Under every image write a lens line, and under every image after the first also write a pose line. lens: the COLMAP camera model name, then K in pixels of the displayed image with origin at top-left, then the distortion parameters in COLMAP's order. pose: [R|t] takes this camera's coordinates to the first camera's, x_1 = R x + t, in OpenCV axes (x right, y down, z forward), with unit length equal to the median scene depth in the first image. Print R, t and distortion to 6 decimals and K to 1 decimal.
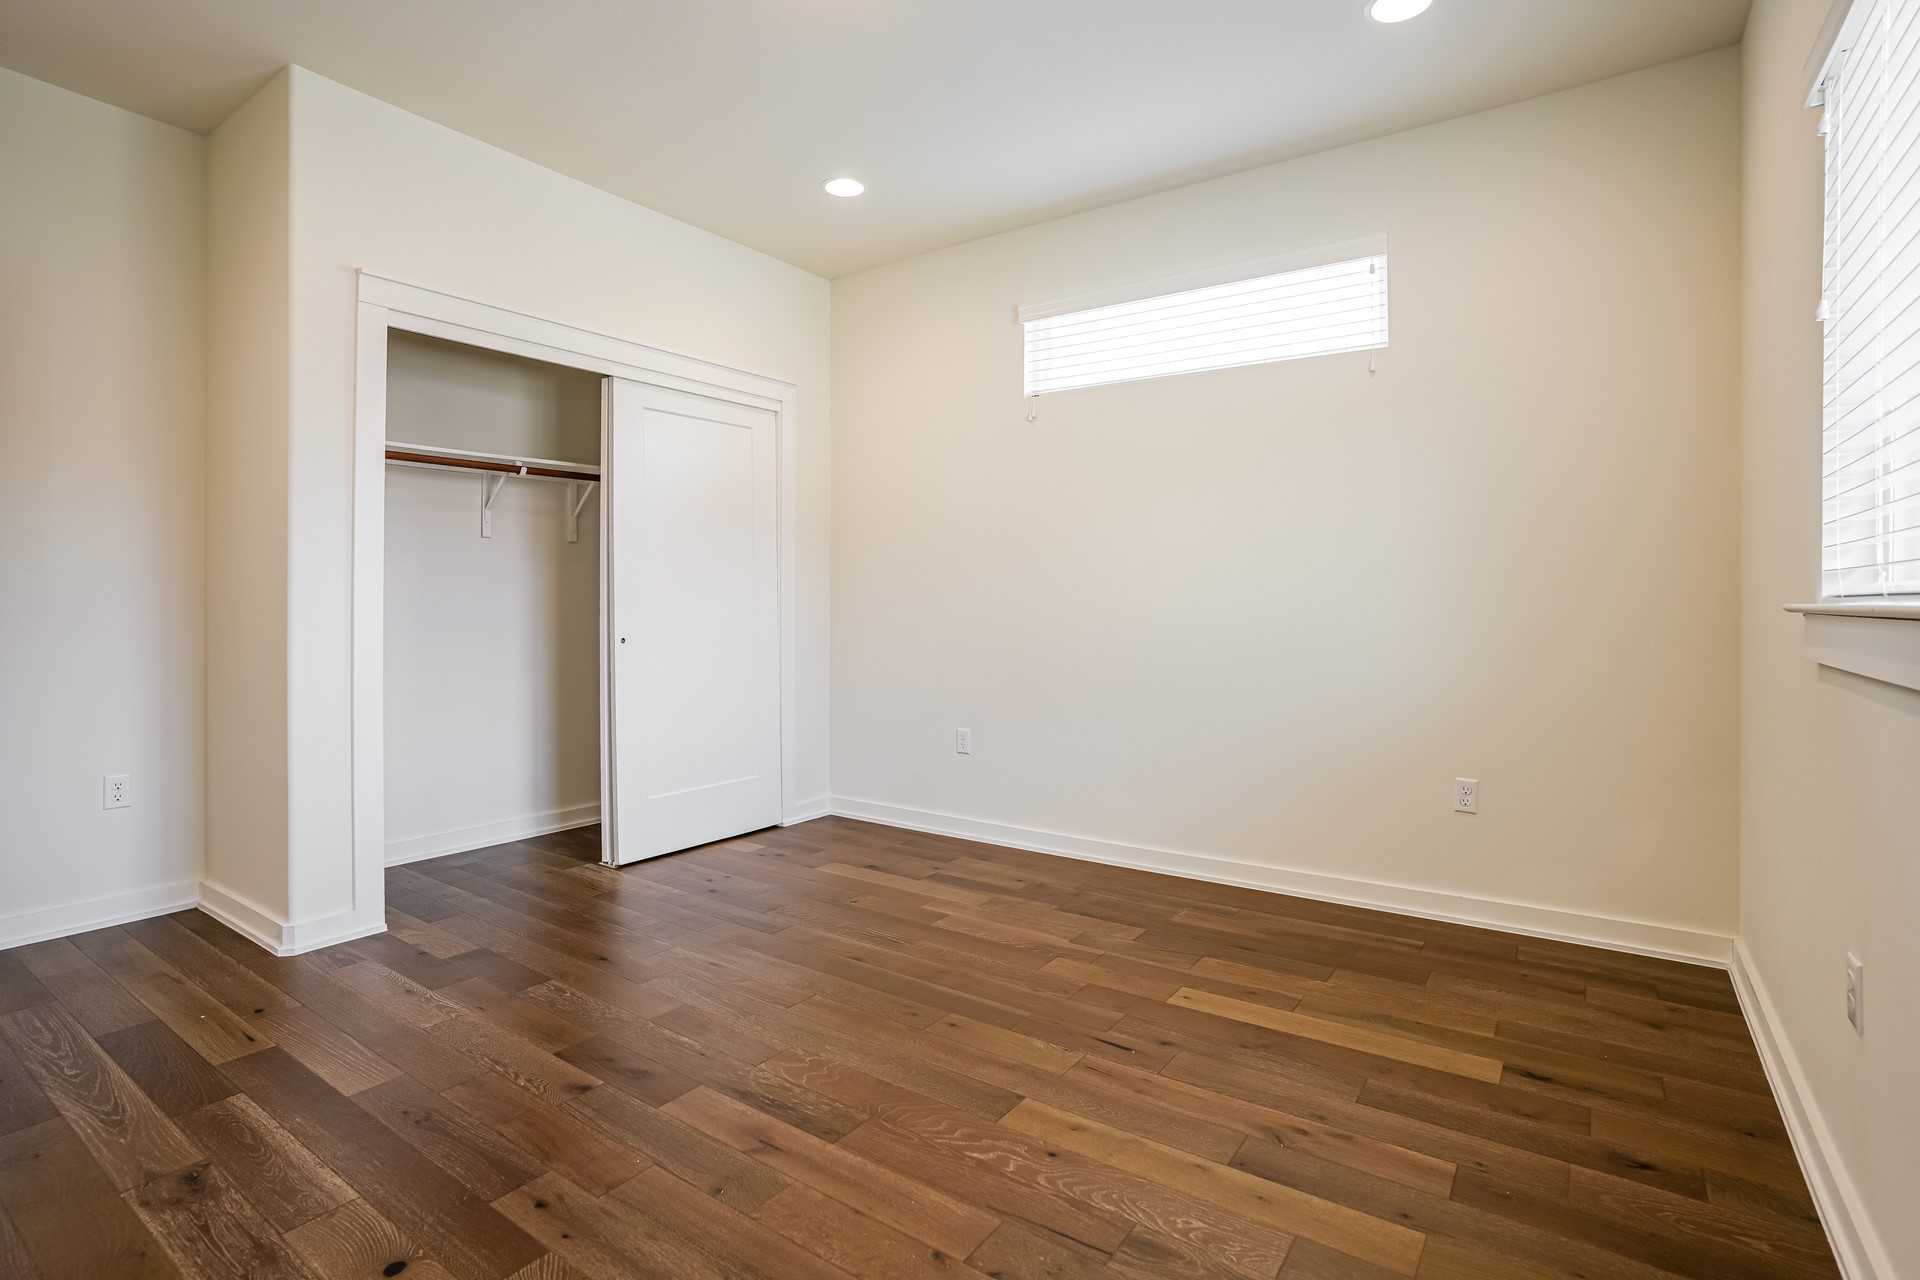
lens RADIAL K [[931.6, 0, 959.3], [0, 931.6, 628.8], [0, 0, 1]] dist [-0.038251, 0.007485]
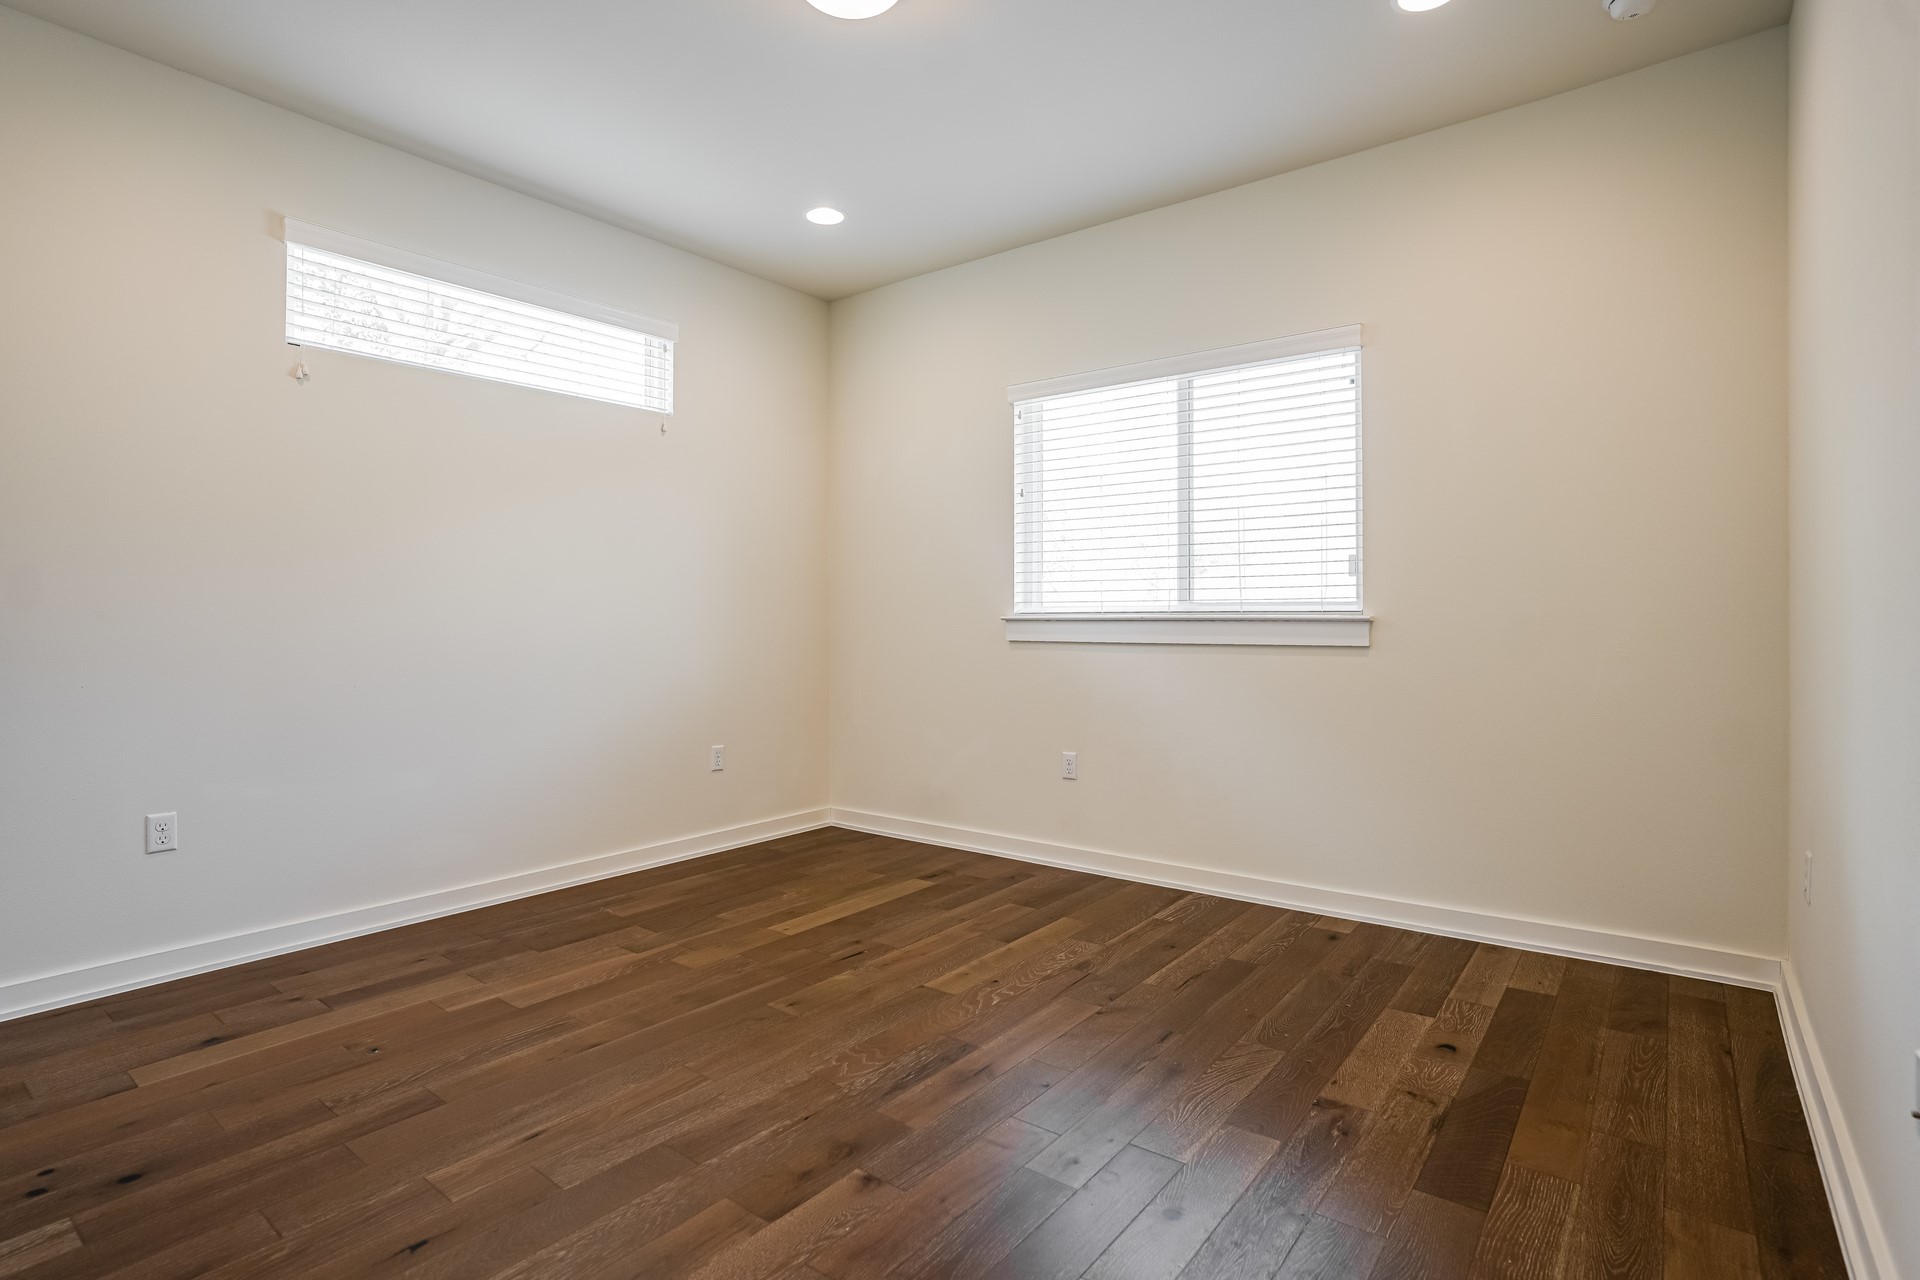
lens RADIAL K [[931.6, 0, 960.2], [0, 931.6, 644.1], [0, 0, 1]] dist [-0.038251, 0.007485]
pose [[0.052499, -0.026317, 0.998274, -0.909294], [0.027620, 0.999309, 0.024892, -0.016204], [-0.998239, 0.026265, 0.053190, 0.618035]]
